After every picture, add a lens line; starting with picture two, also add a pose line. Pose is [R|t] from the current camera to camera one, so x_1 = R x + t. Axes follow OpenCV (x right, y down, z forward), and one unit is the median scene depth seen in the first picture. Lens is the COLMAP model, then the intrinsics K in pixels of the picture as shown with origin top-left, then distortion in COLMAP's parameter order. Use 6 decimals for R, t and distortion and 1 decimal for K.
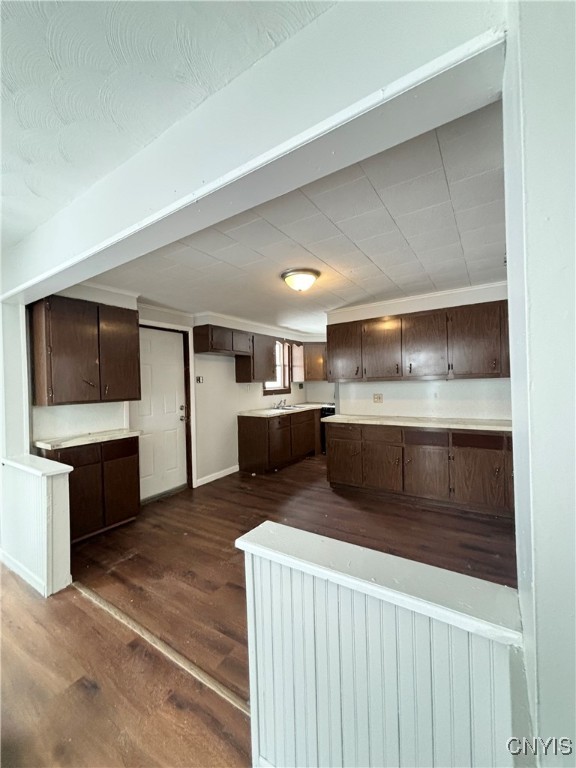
lens RADIAL K [[313.9, 0, 290.3], [0, 313.9, 382.9], [0, 0, 1]] dist [-0.008281, -0.000012]
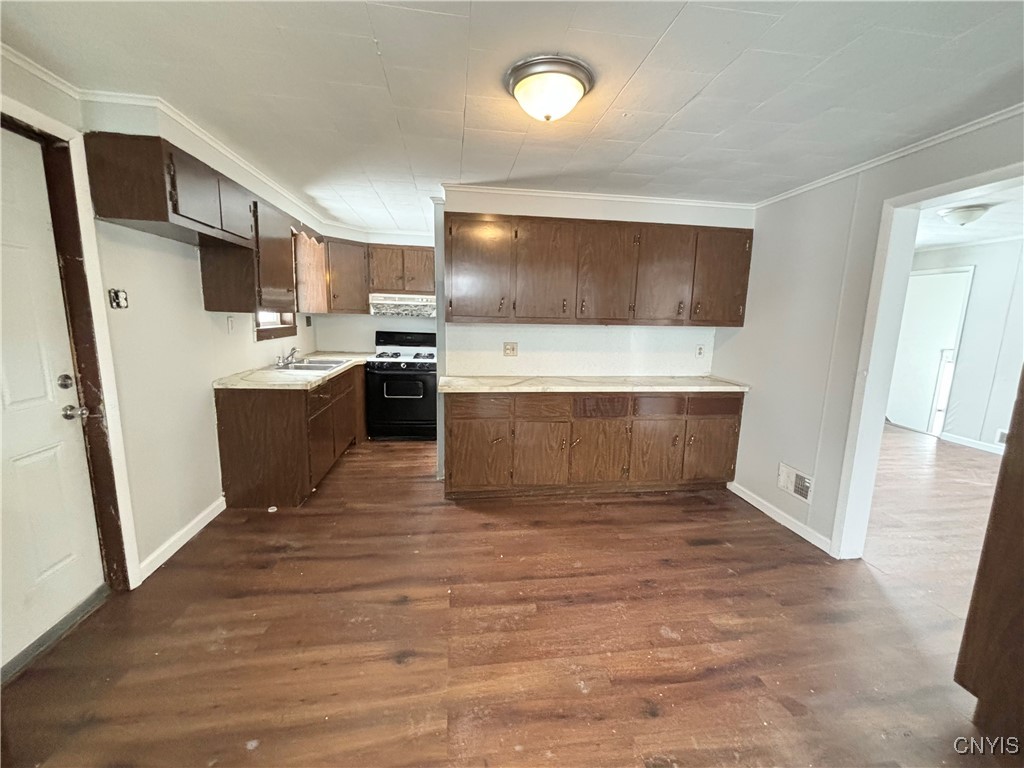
lens RADIAL K [[418.5, 0, 512.2], [0, 418.5, 385.2], [0, 0, 1]] dist [-0.008281, -0.000012]
pose [[0.748799, -0.063694, 0.659729, -0.280458], [-0.044346, 0.988327, 0.145753, -0.001793], [-0.661312, -0.138396, 0.737234, 0.360236]]
